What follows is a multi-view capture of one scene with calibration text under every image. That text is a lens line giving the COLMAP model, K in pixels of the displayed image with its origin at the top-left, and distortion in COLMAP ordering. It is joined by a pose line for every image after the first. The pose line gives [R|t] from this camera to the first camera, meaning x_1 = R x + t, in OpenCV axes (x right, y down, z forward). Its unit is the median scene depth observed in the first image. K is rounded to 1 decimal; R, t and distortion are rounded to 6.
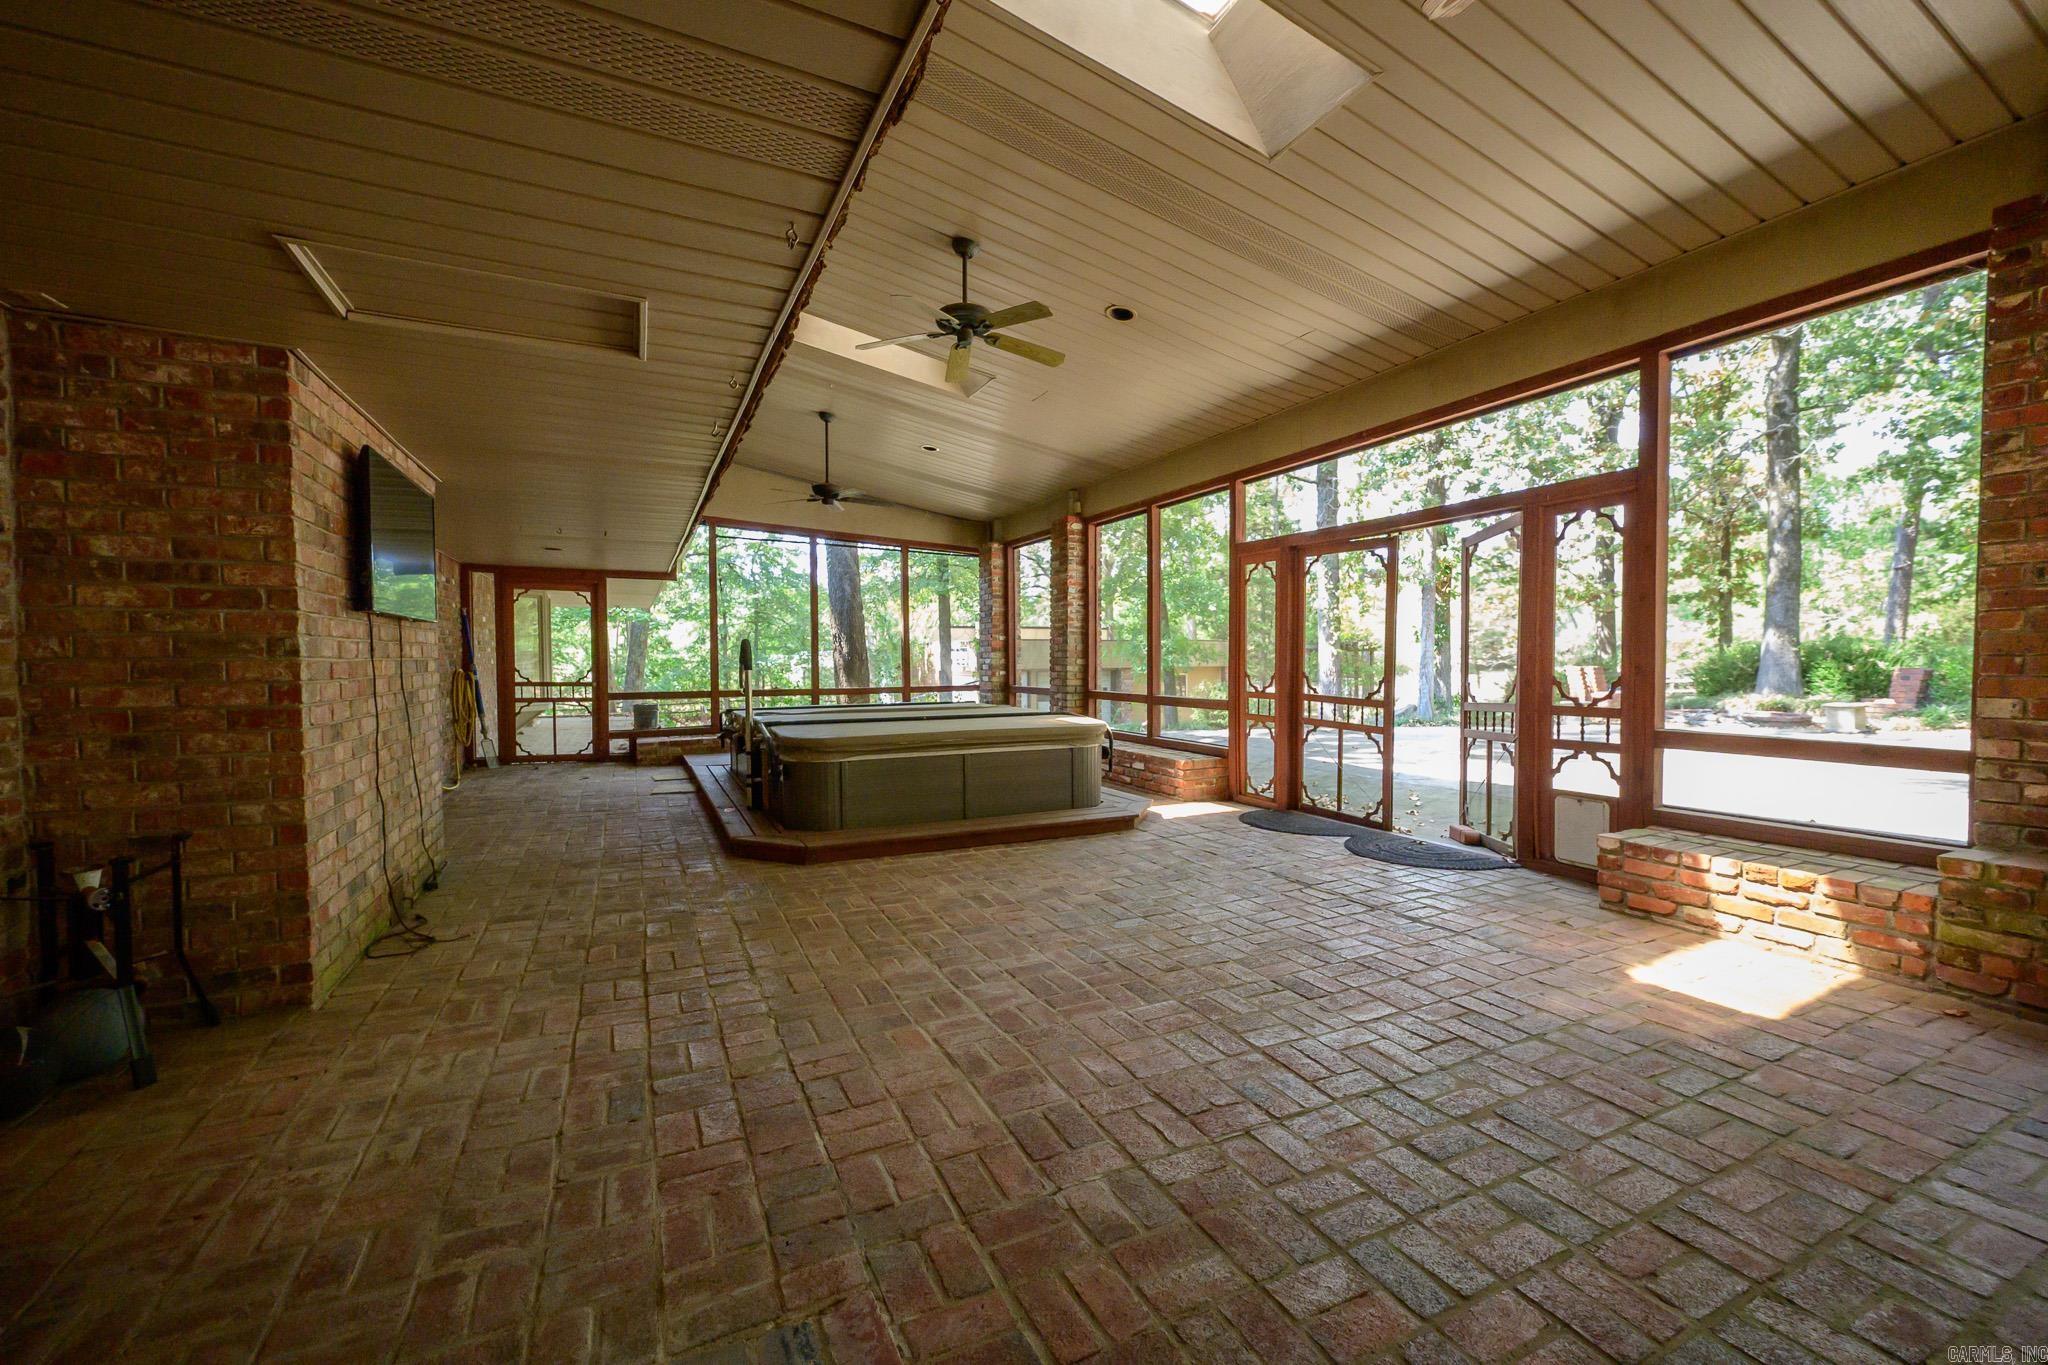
lens RADIAL K [[790.4, 0, 1024.4], [0, 790.4, 680.3], [0, 0, 1]] dist [-0.003208, -0.000385]
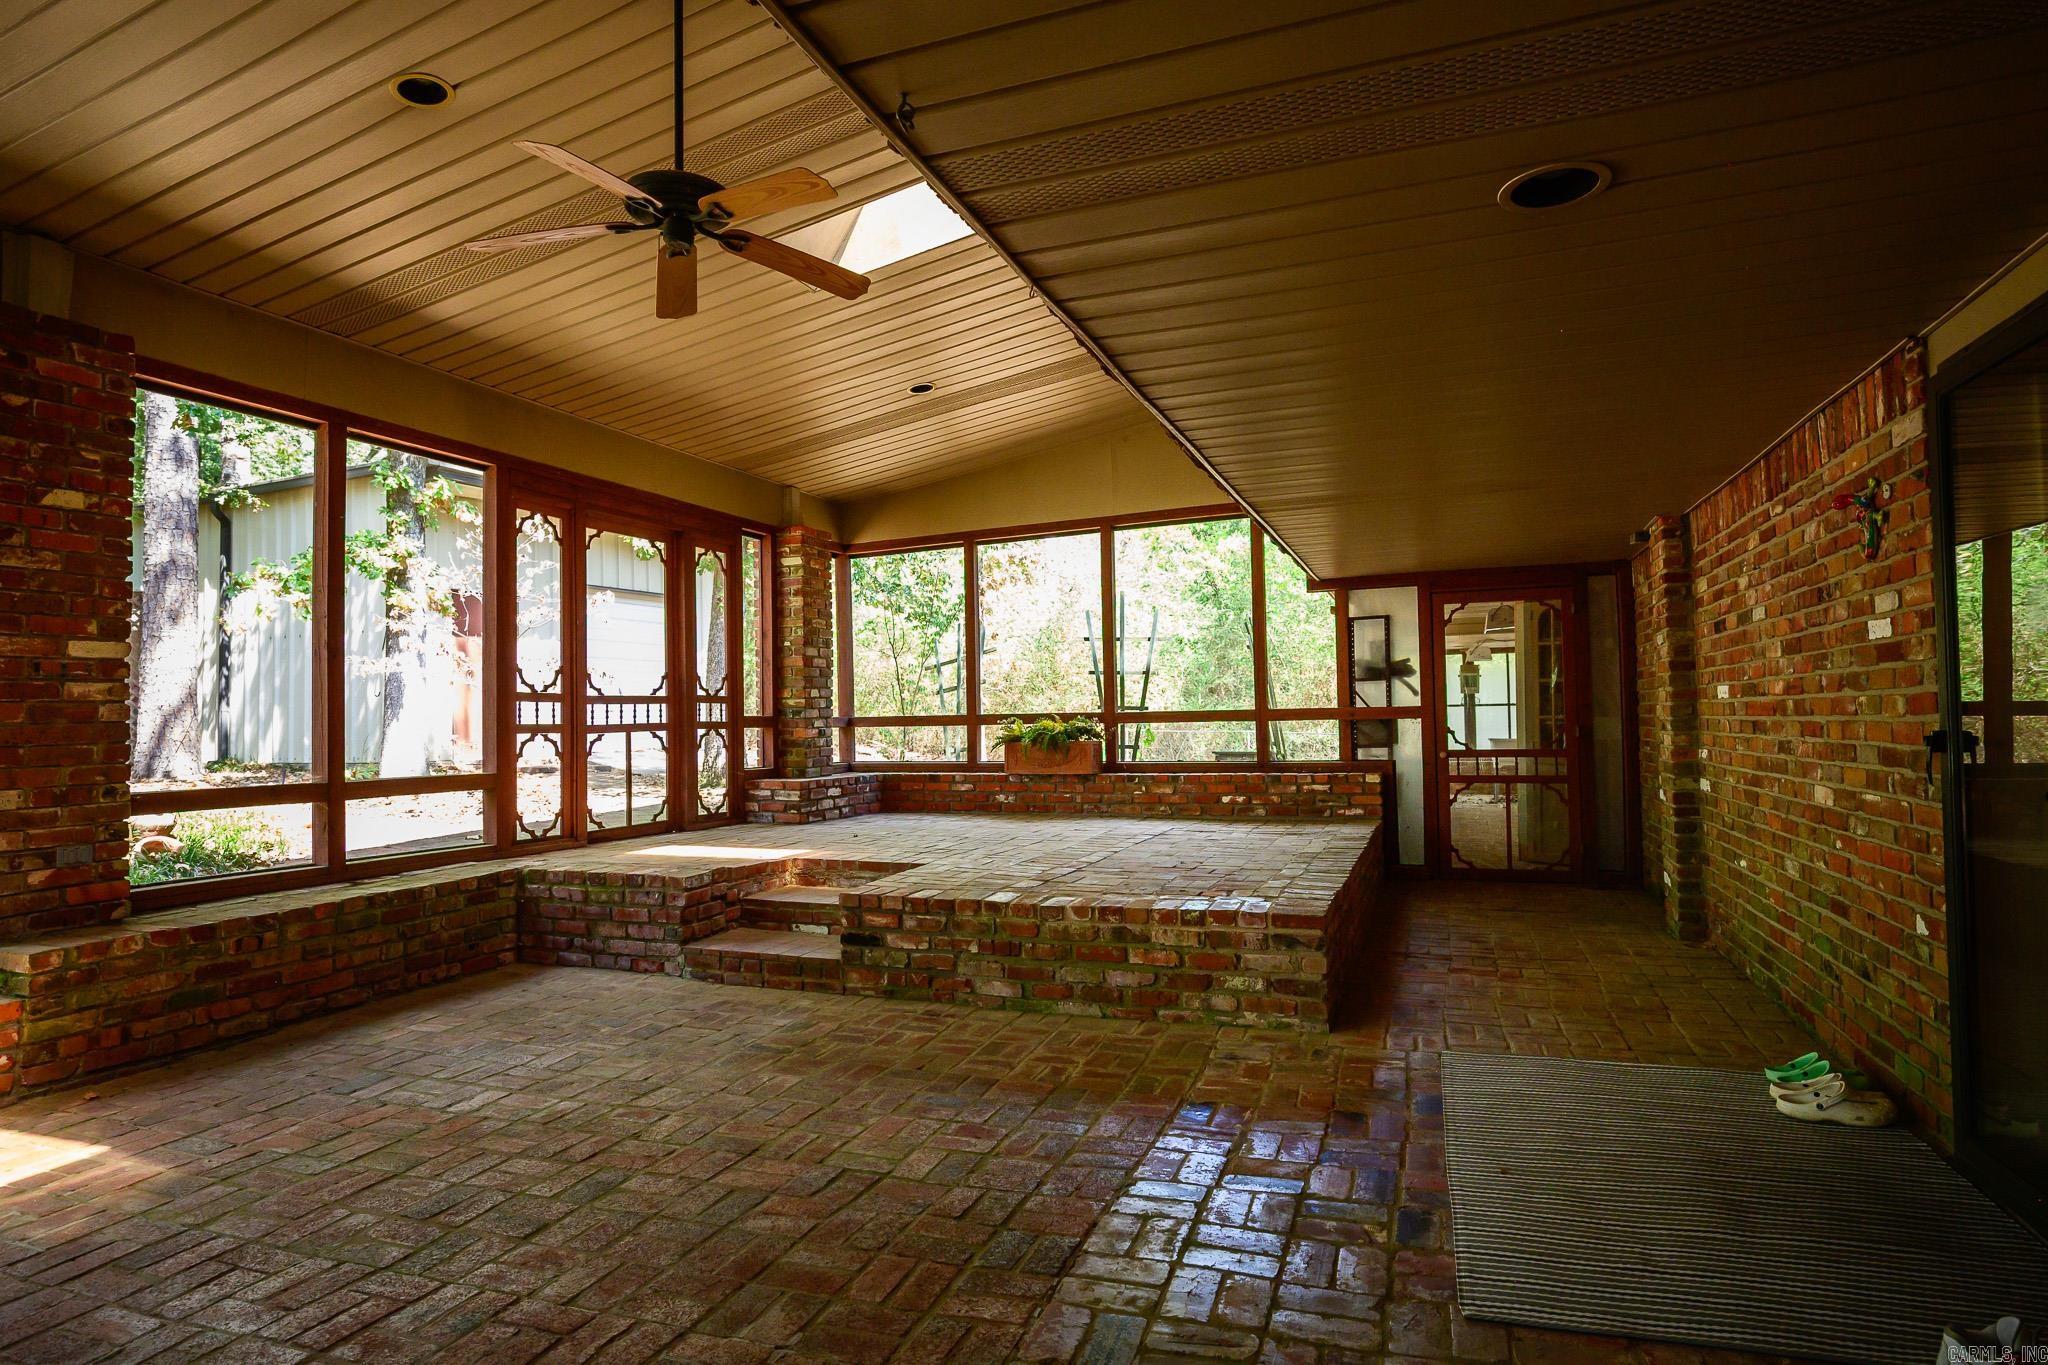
lens RADIAL K [[1121.8, 0, 1024.1], [0, 1121.8, 687.5], [0, 0, 1]] dist [0.000563, 0.000101]
pose [[-0.692540, 0.040922, 0.720218, -0.798509], [0.037837, 0.999076, -0.020384, -0.034305], [-0.720387, 0.013134, -0.693448, 1.240936]]
